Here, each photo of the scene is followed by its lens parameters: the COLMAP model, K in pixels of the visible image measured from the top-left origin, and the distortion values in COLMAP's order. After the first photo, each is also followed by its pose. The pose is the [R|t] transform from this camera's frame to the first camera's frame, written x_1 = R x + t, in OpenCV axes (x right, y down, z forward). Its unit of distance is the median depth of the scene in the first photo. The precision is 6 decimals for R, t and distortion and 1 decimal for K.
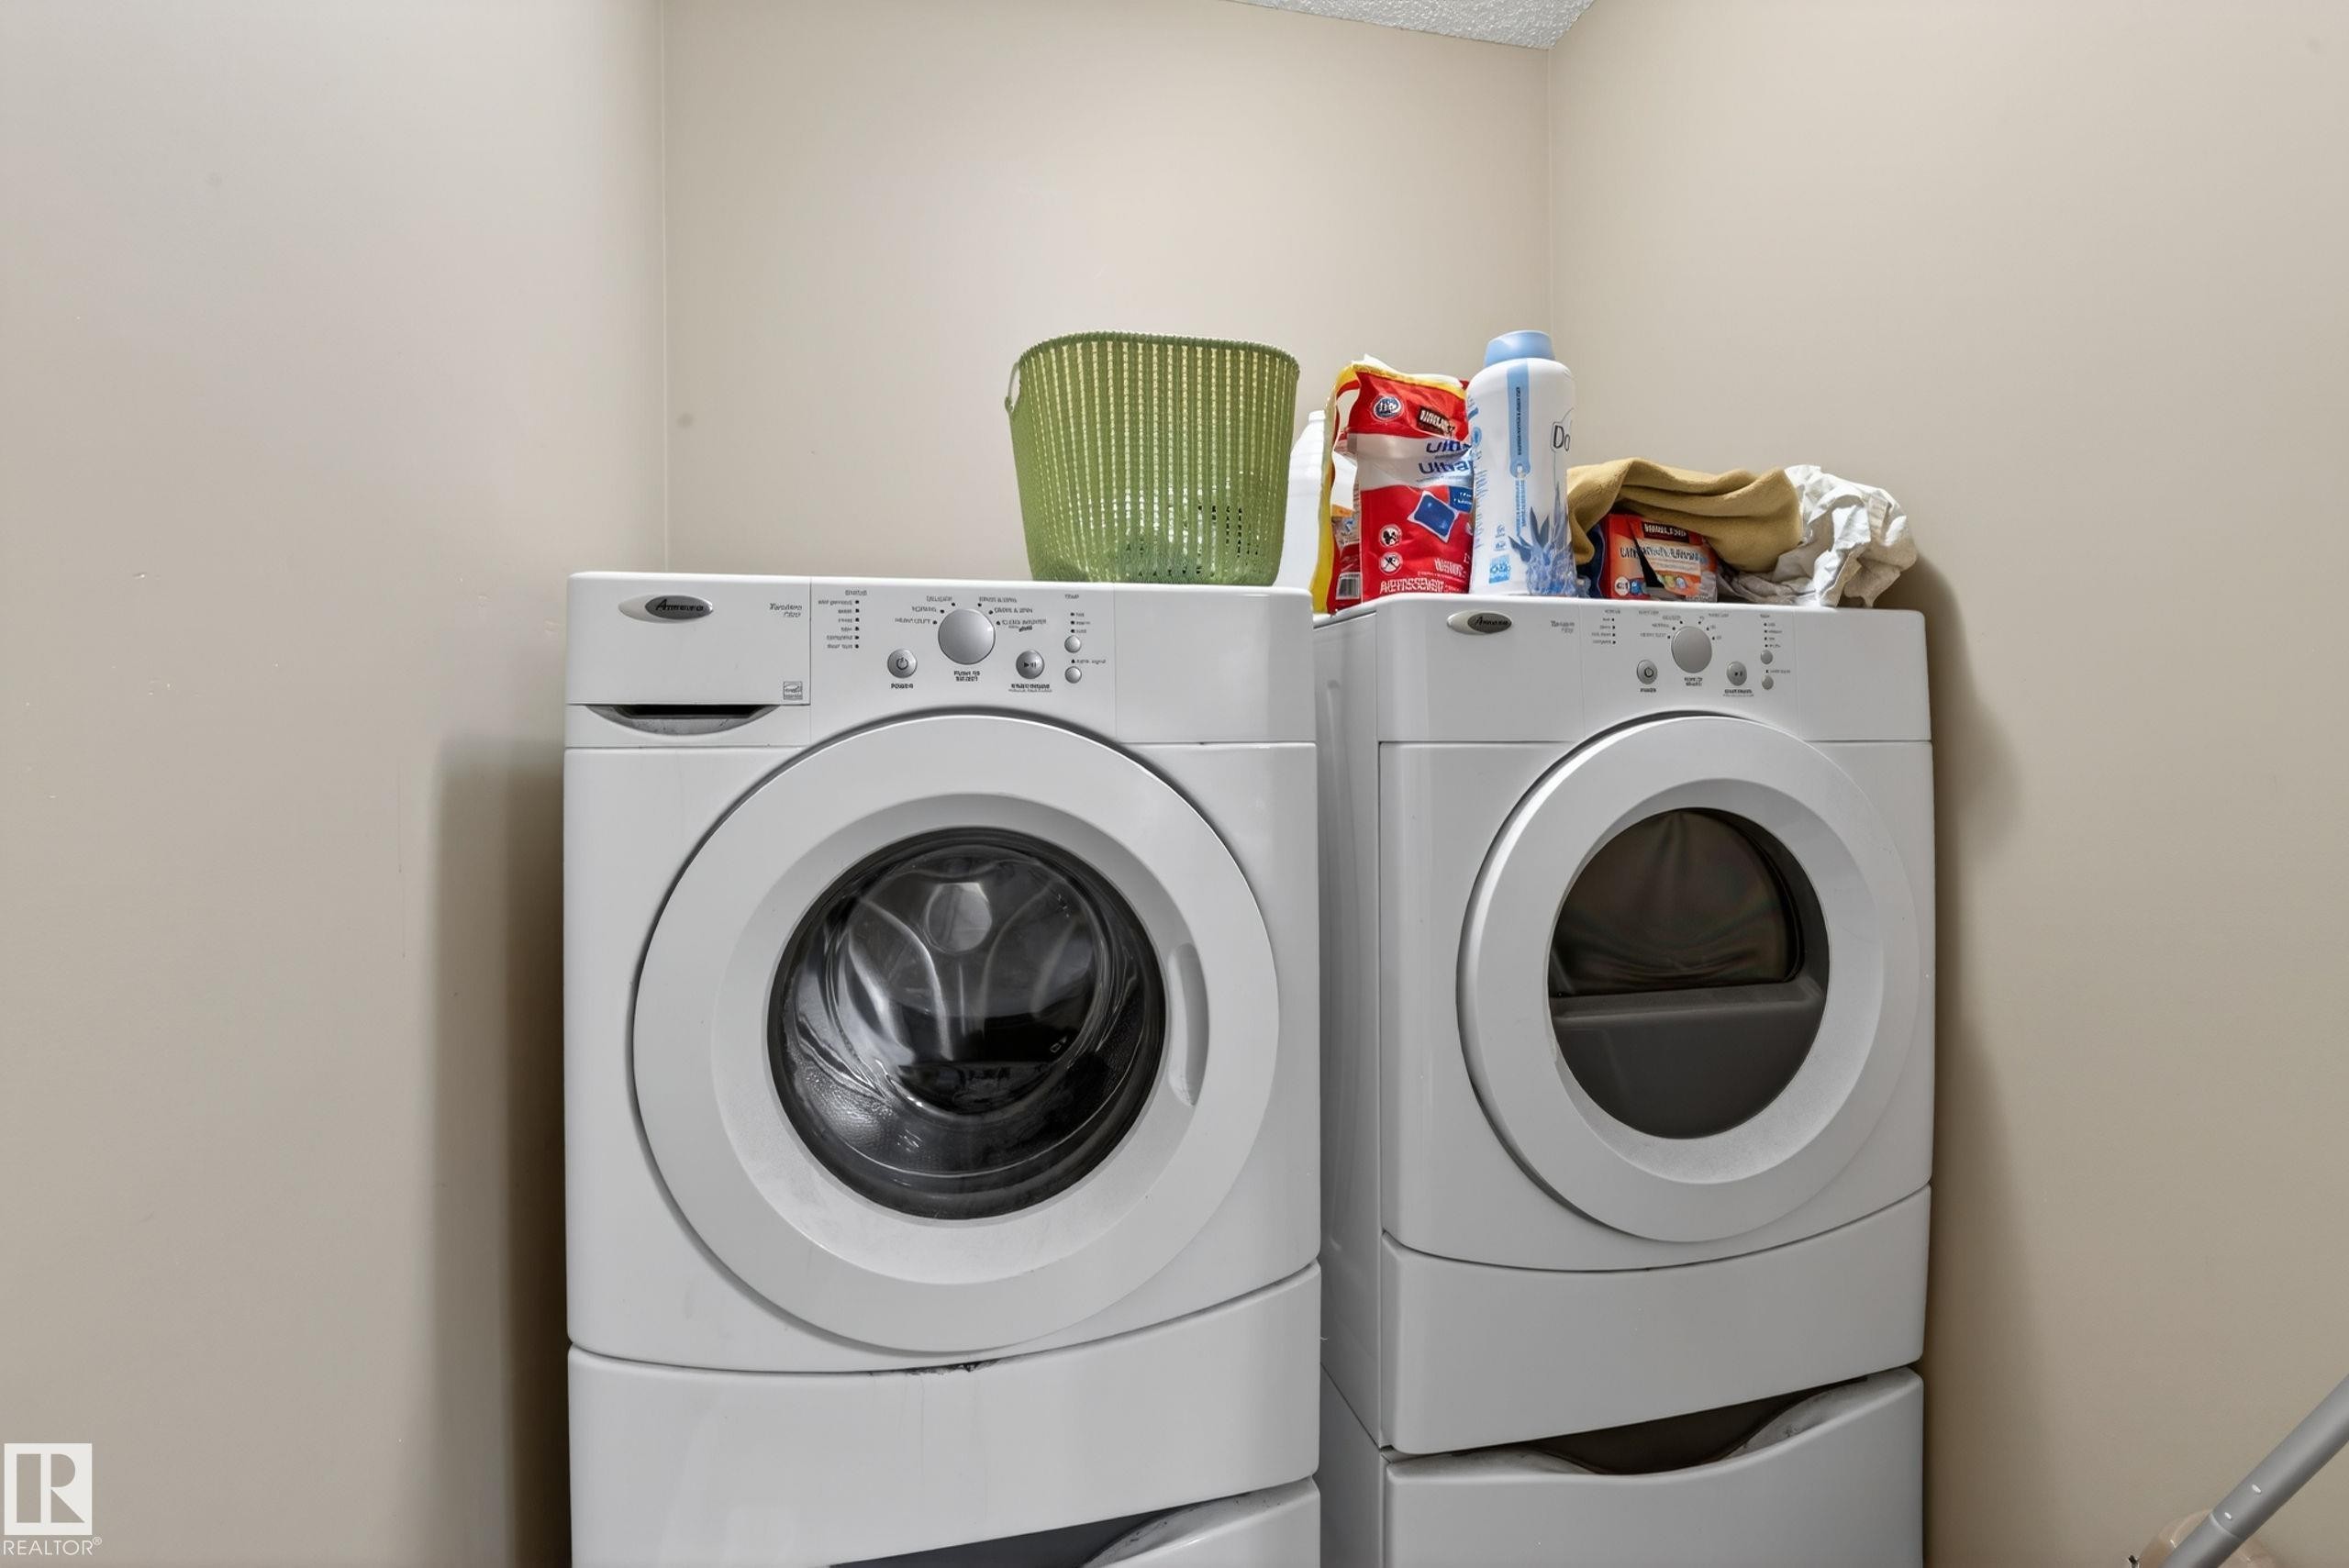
lens RADIAL K [[1081.7, 0, 1183.3], [0, 1081.7, 746.9], [0, 0, 1]] dist [0.000061, 0.000604]
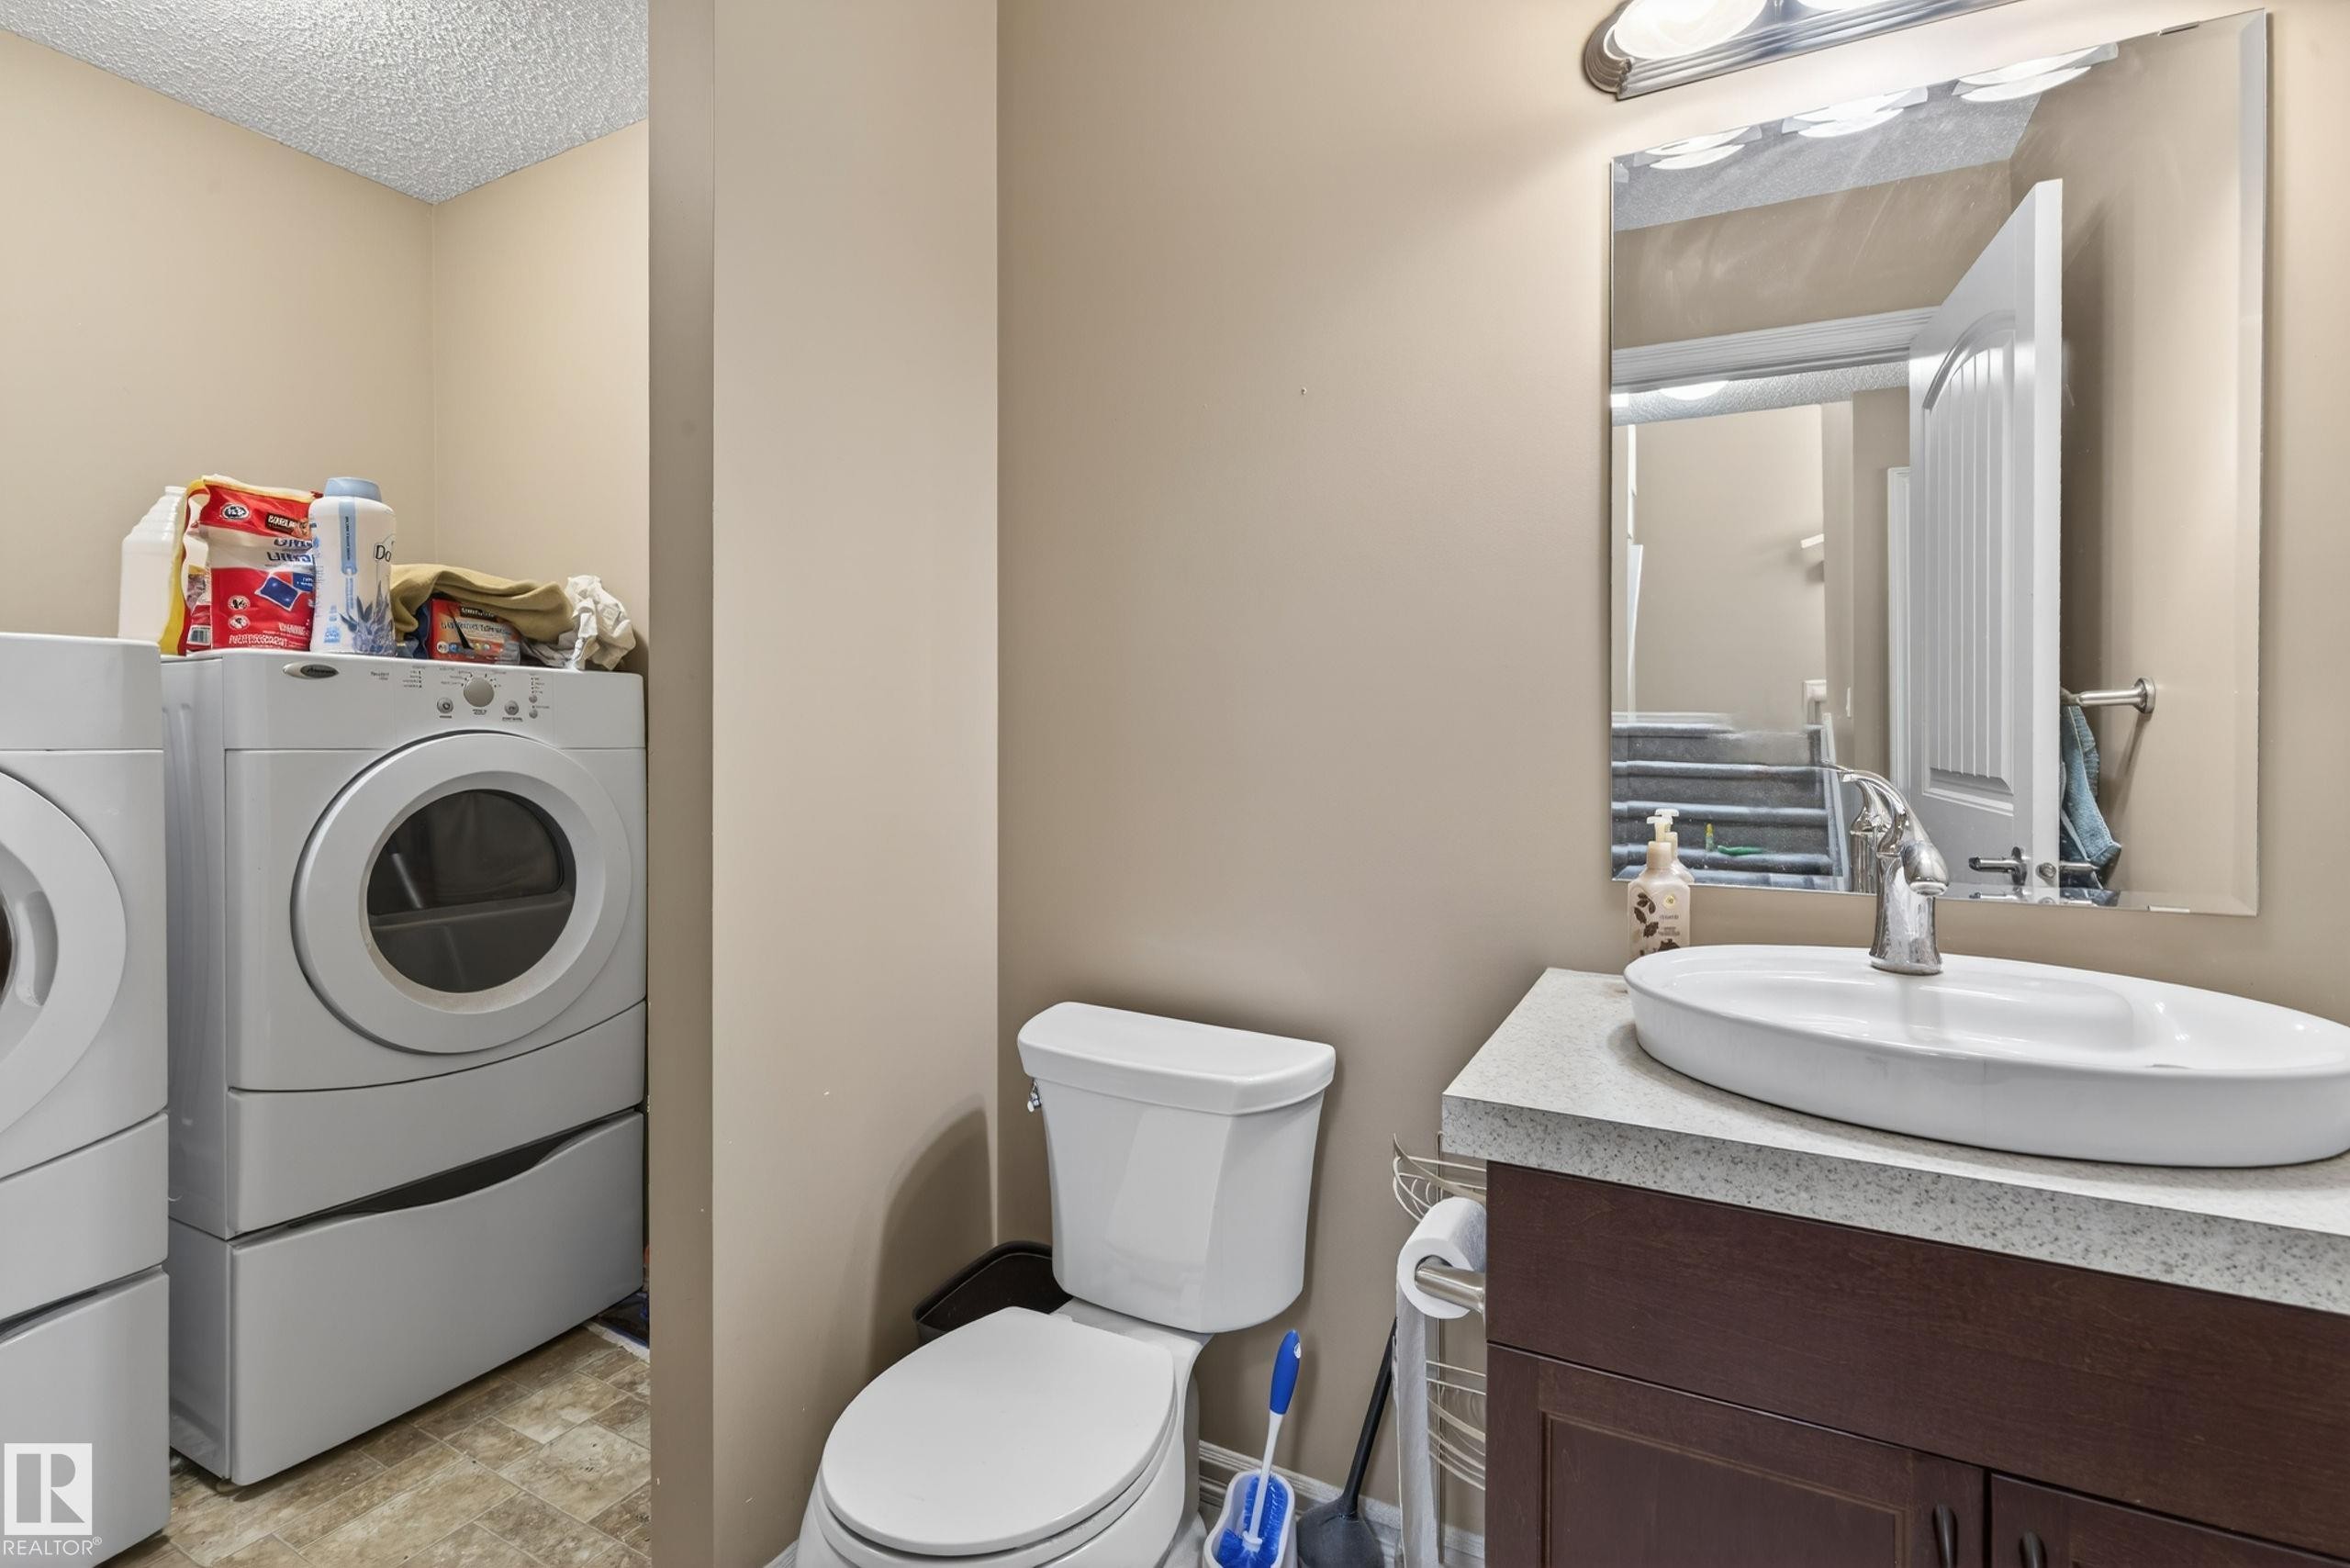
lens RADIAL K [[1082.2, 0, 1183.8], [0, 1082.2, 746.9], [0, 0, 1]] dist [0.000061, 0.000604]
pose [[0.657904, 0.001996, 0.753099, -0.061358], [0.005698, 0.999955, -0.007629, 0.010498], [-0.753080, 0.009311, 0.657863, -0.859214]]
